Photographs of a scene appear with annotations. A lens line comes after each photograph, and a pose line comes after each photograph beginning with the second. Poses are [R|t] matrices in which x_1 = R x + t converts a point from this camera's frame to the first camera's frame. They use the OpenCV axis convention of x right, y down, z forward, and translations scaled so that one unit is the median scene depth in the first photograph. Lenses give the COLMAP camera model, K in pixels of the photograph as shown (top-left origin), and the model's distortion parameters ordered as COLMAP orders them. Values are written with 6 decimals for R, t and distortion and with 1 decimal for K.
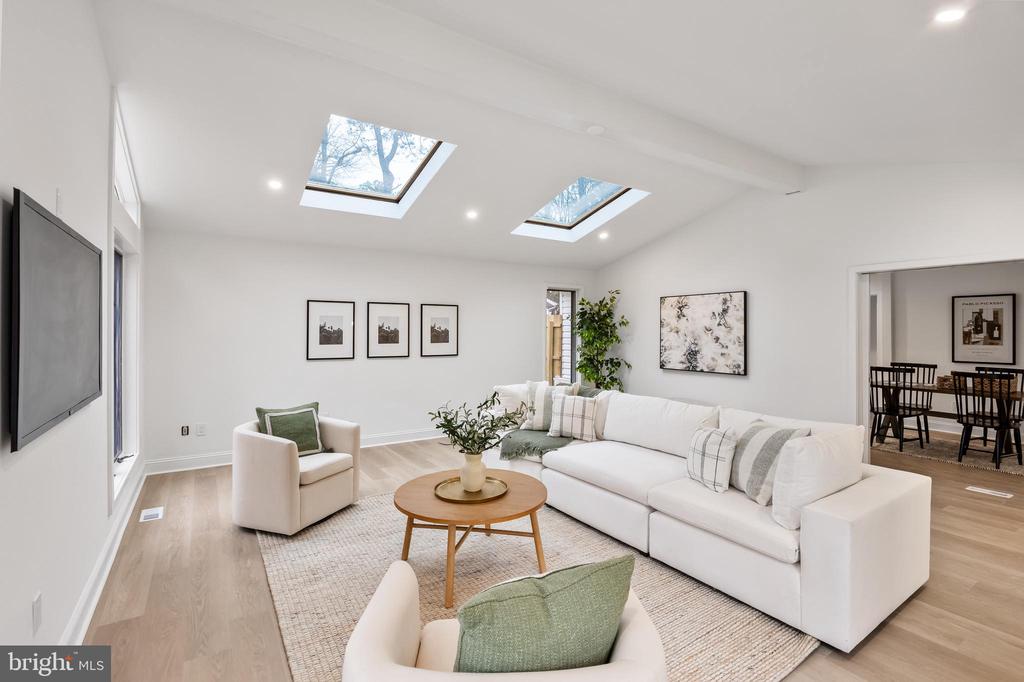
lens RADIAL K [[479.8, 0, 515.0], [0, 479.8, 334.0], [0, 0, 1]] dist [-0.003043, -0.000091]
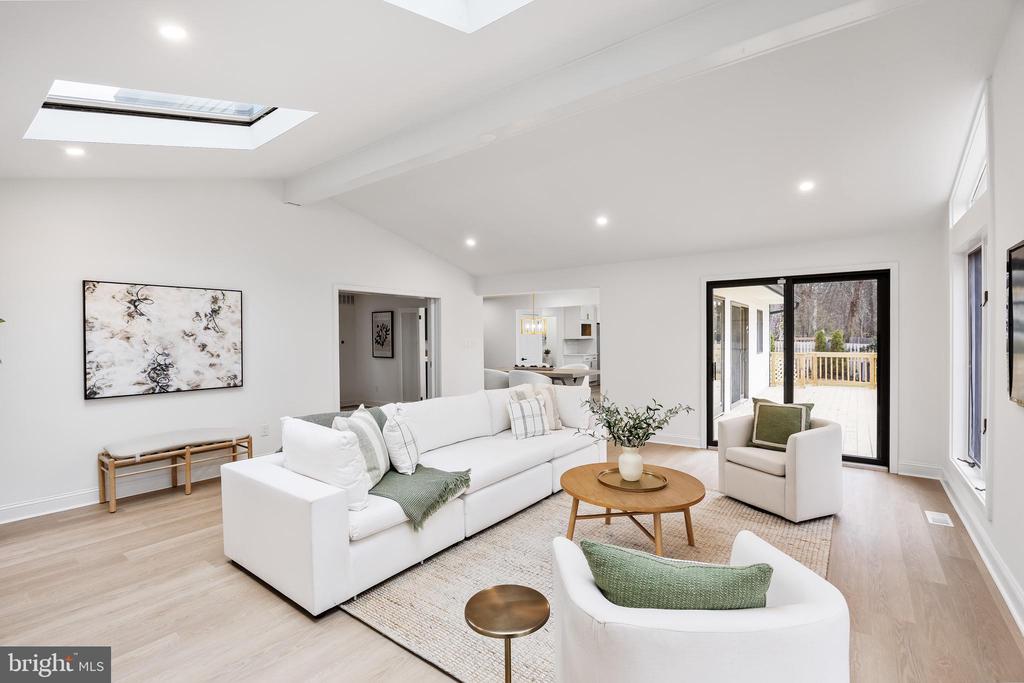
lens RADIAL K [[479.8, 0, 516.1], [0, 479.8, 339.1], [0, 0, 1]] dist [-0.003043, -0.000091]
pose [[-0.362208, -0.012151, 0.932018, -0.527961], [0.006363, 0.999859, 0.015508, -0.011262], [-0.932076, 0.011548, -0.362080, 0.846507]]
